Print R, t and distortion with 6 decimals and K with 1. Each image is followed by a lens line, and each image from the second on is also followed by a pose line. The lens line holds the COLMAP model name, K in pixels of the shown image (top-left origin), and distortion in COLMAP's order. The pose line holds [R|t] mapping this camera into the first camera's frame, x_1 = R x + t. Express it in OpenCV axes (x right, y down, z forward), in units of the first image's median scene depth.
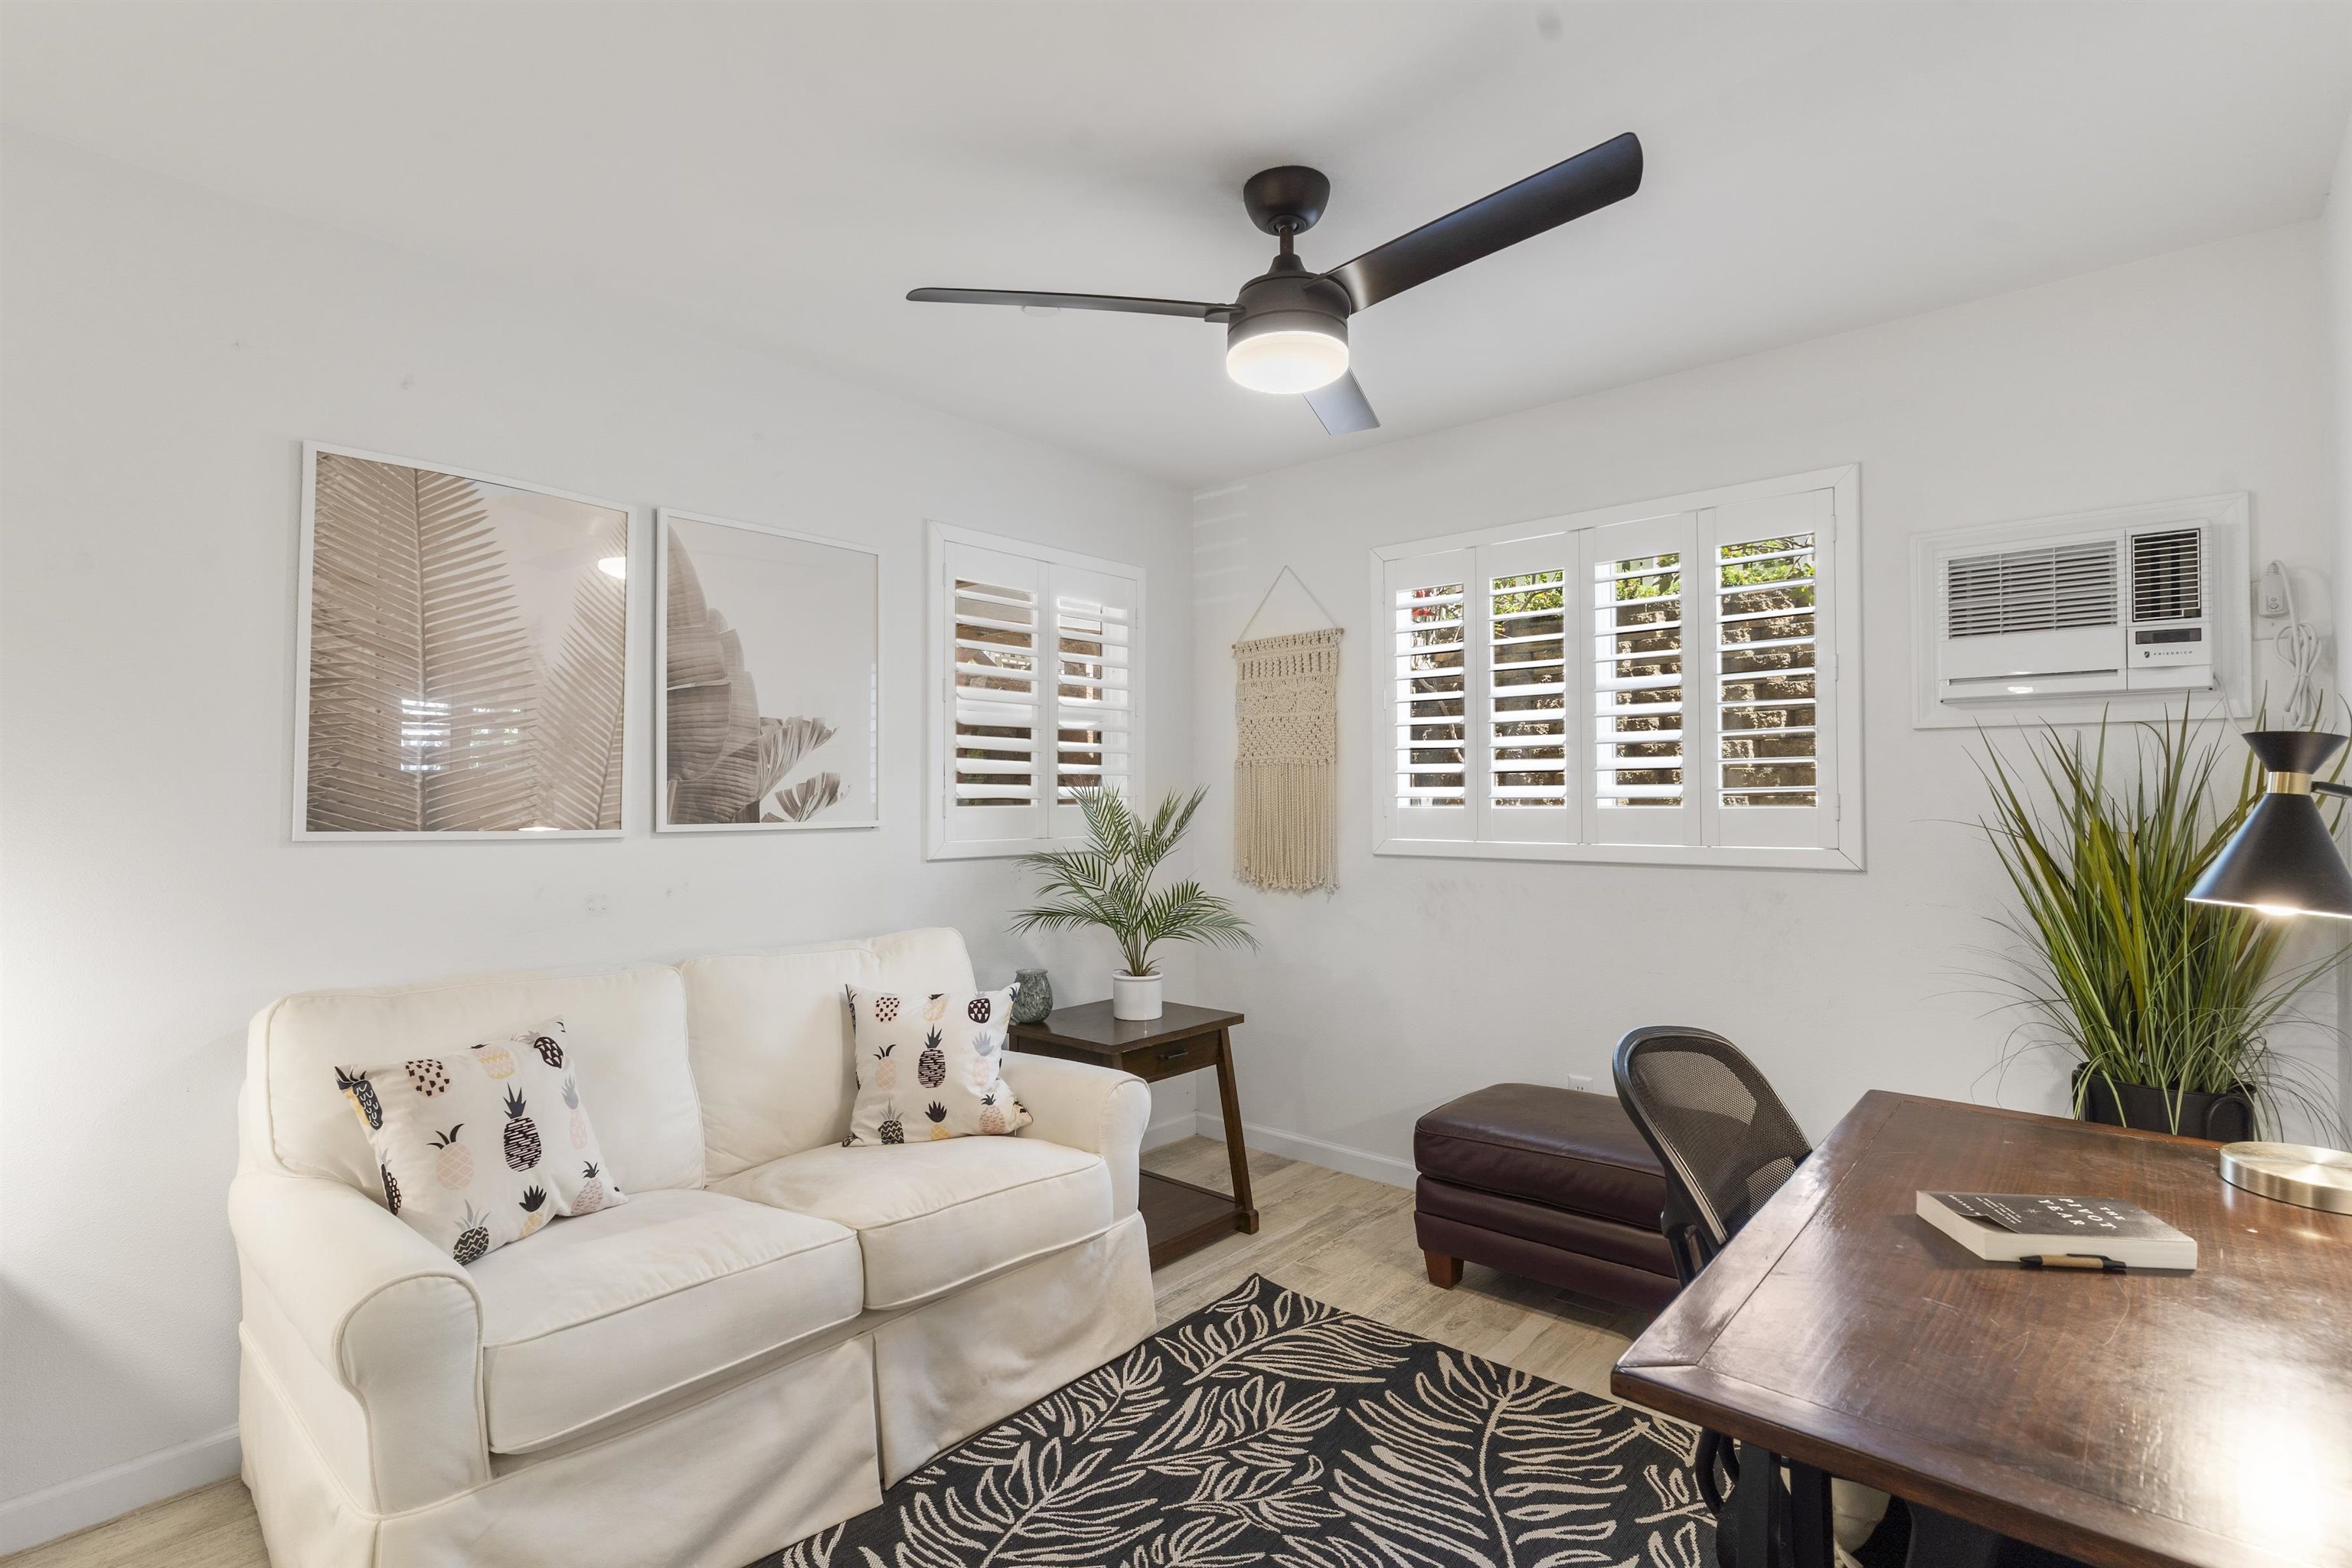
lens RADIAL K [[1126.5, 0, 1166.1], [0, 1126.5, 778.3], [0, 0, 1]] dist [0.003254, -0.000250]
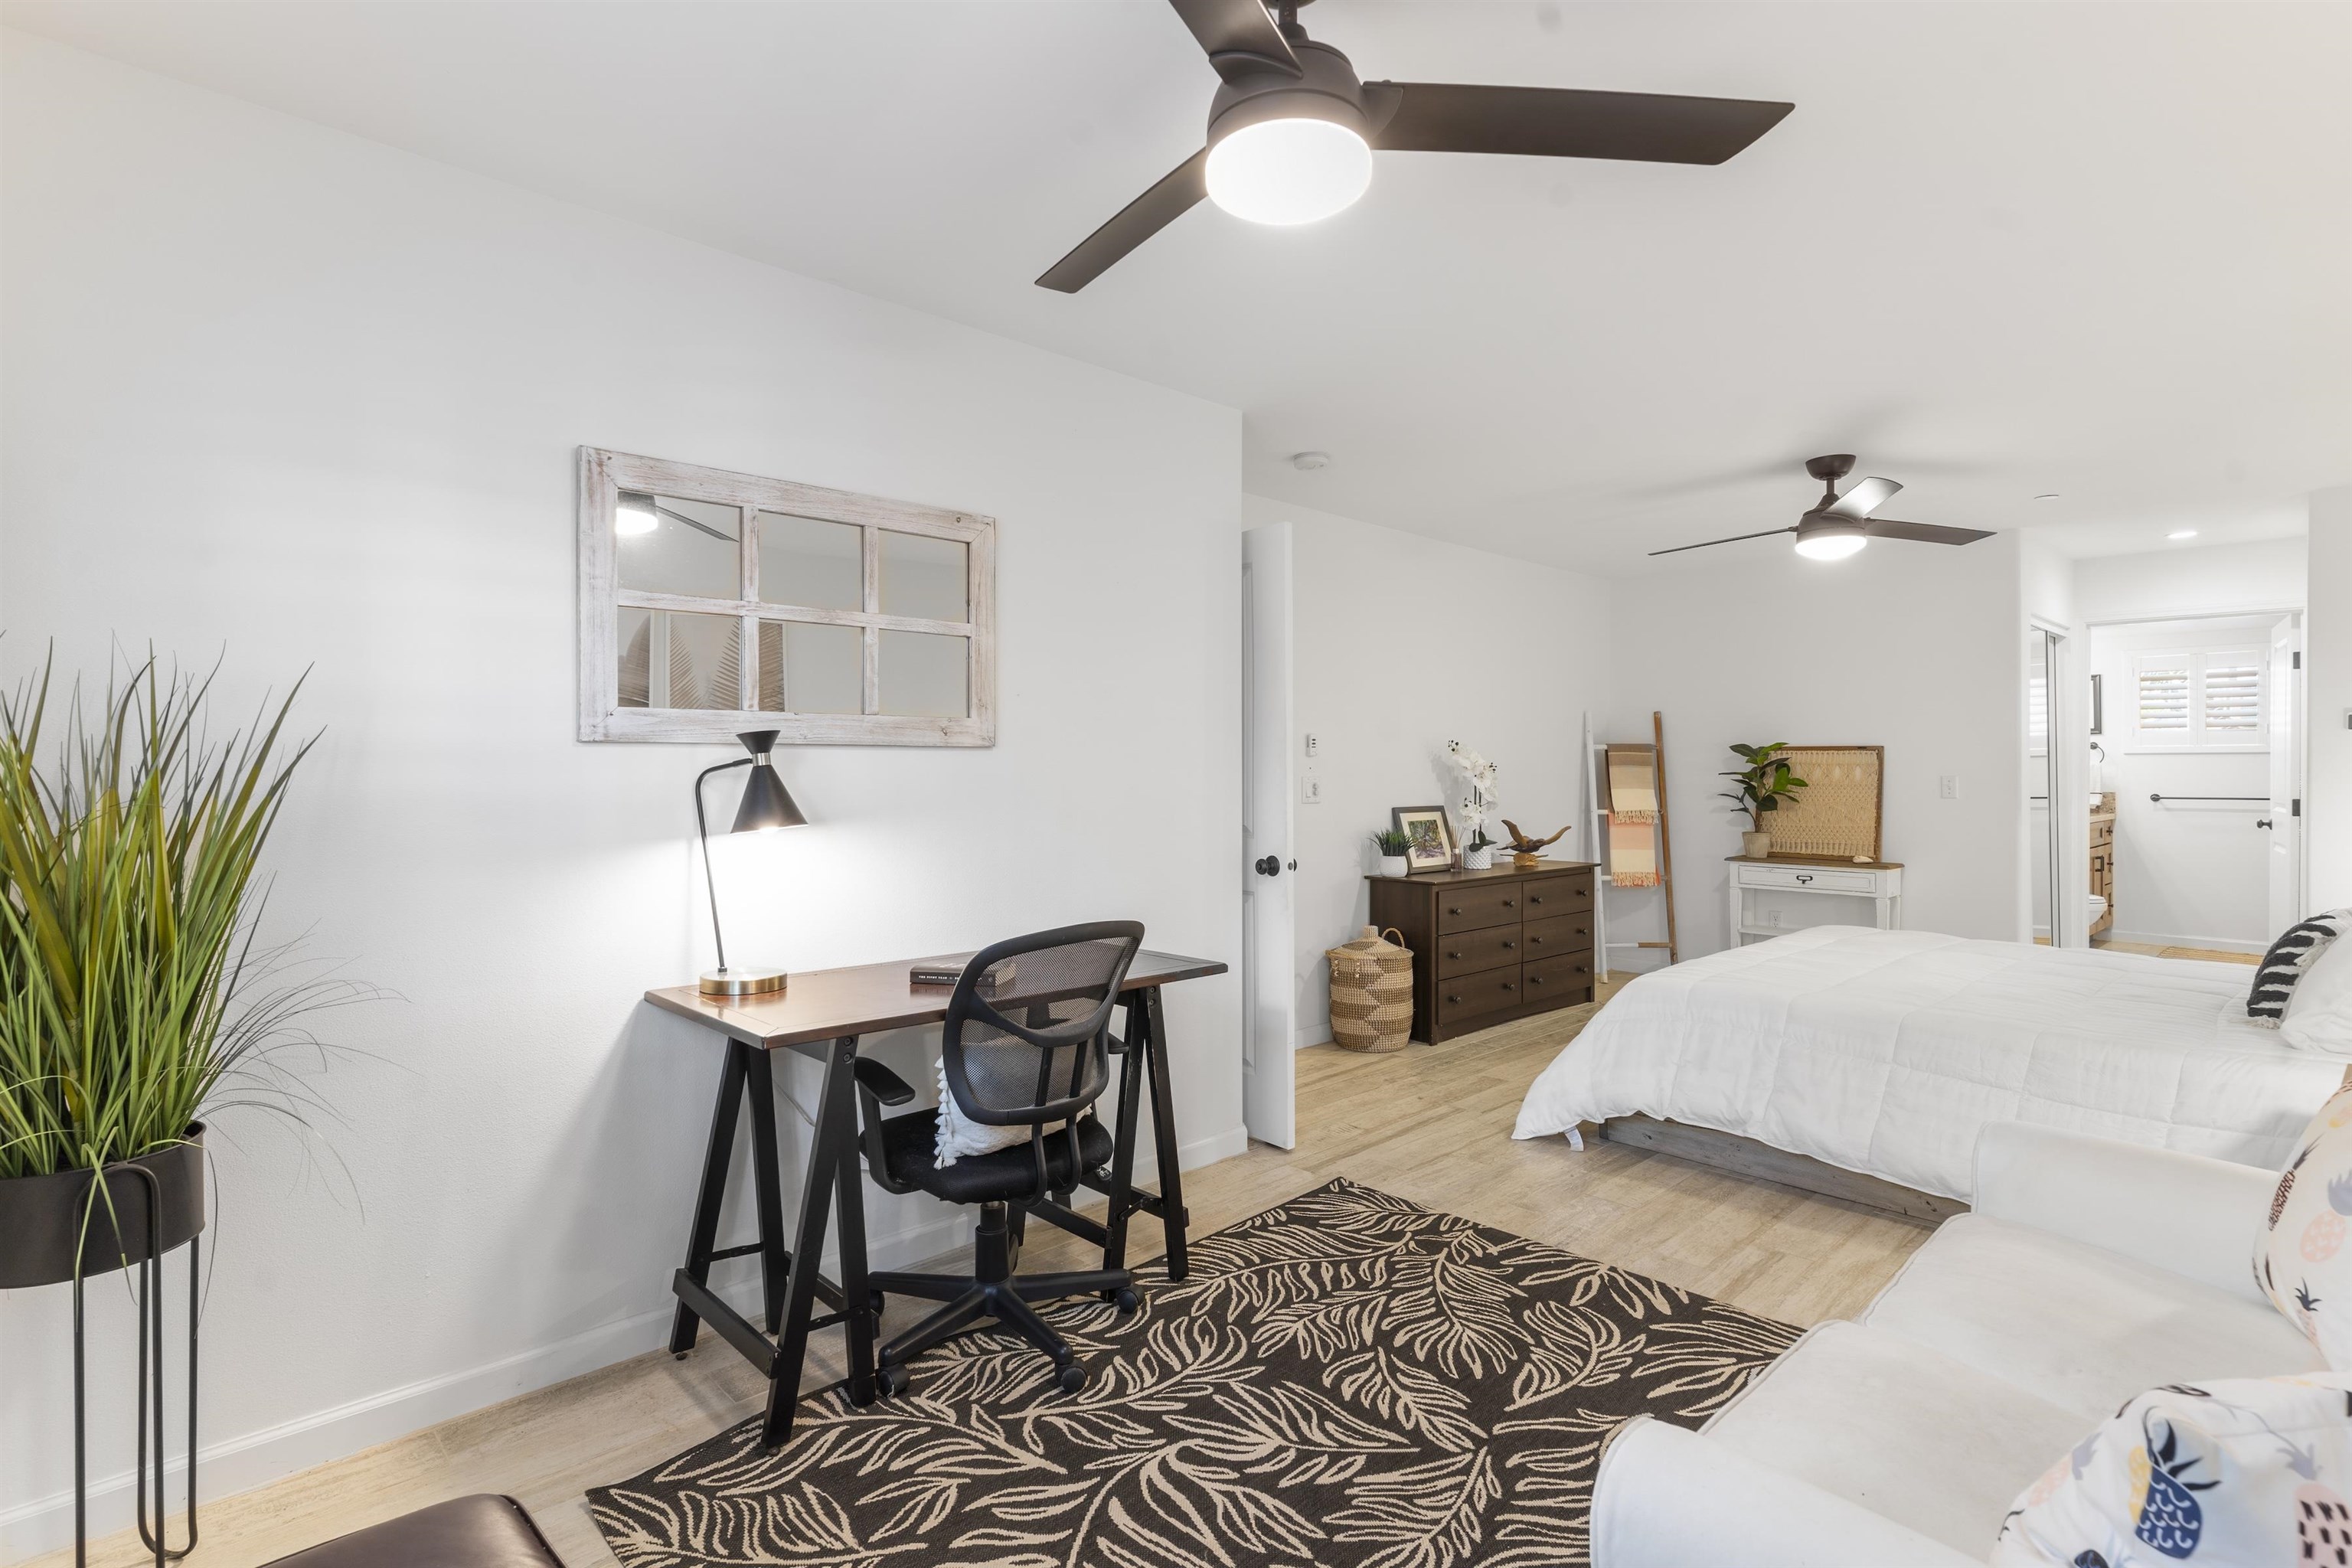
lens RADIAL K [[1120.1, 0, 1165.7], [0, 1120.1, 778.1], [0, 0, 1]] dist [0.002032, 0.000055]
pose [[-0.995561, 0.001469, 0.094111, 0.113567], [0.000436, 0.999939, -0.010994, 0.032242], [-0.094122, -0.010904, -0.995501, 1.618167]]
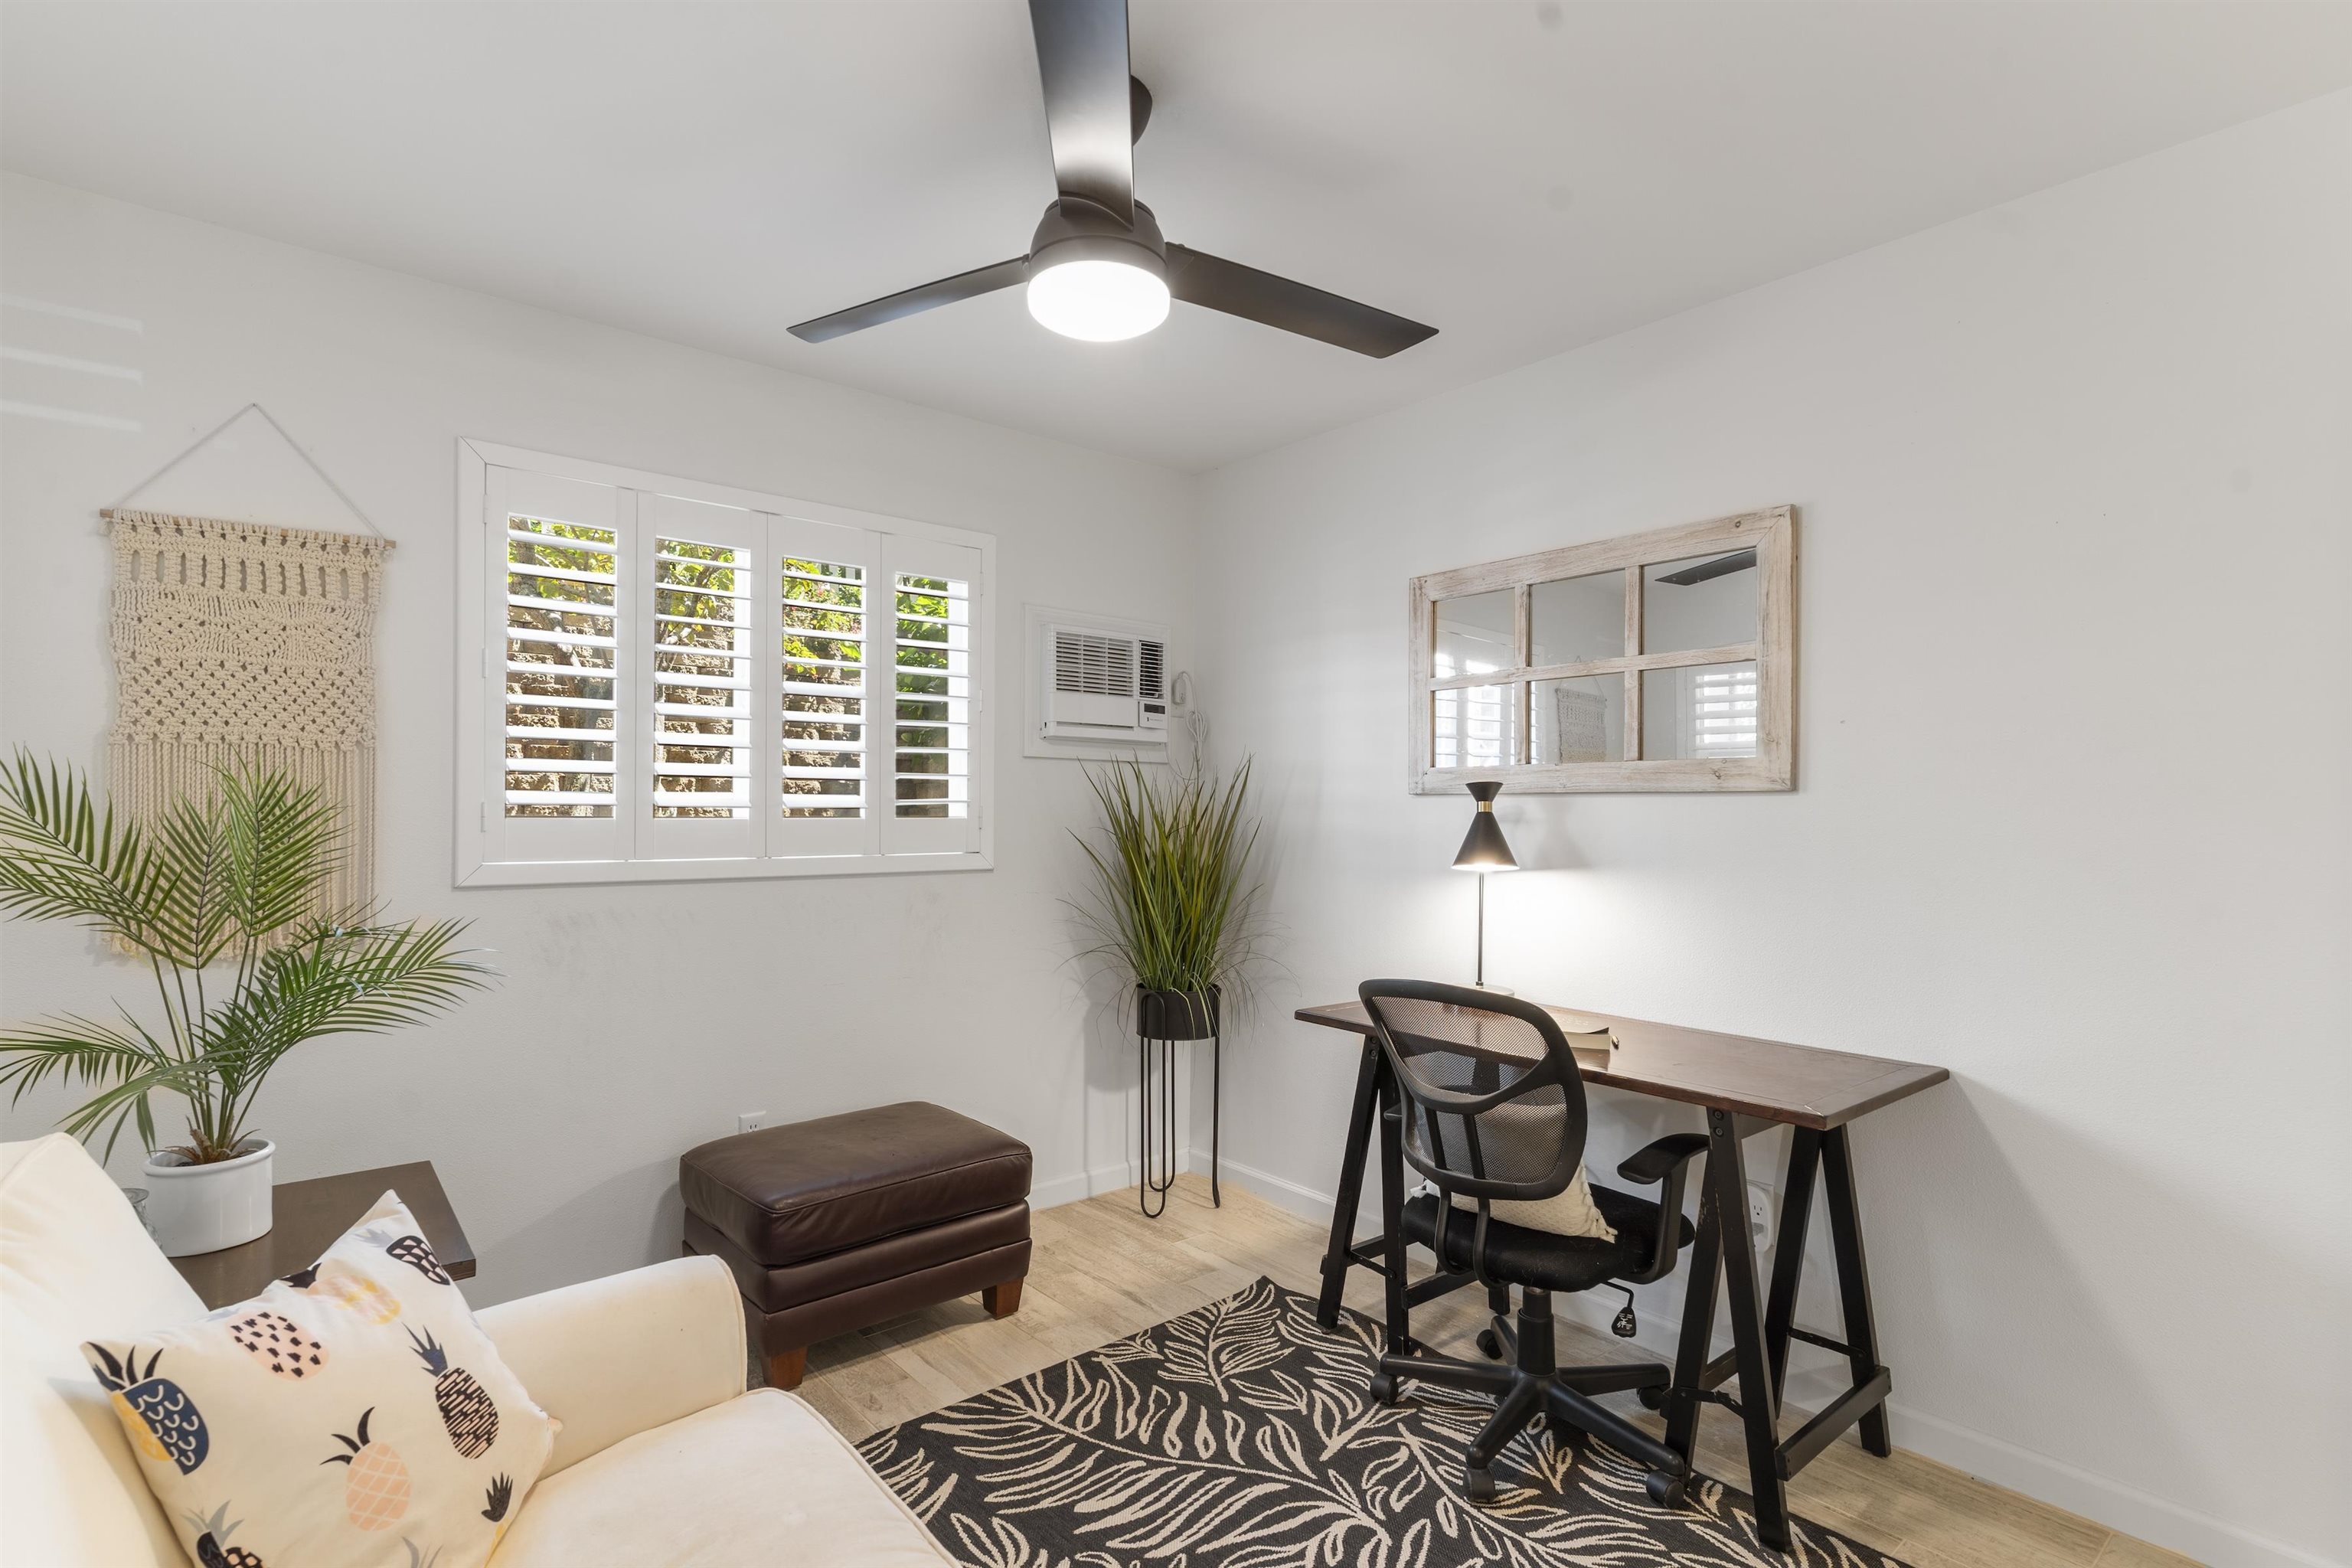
lens RADIAL K [[1129.9, 0, 1171.8], [0, 1129.9, 817.2], [0, 0, 1]] dist [0.000845, -0.000006]
pose [[0.147151, -0.002008, 0.989112, -0.683841], [-0.026219, 0.999639, 0.005930, 0.015440], [-0.988766, -0.026806, 0.147045, 0.759319]]
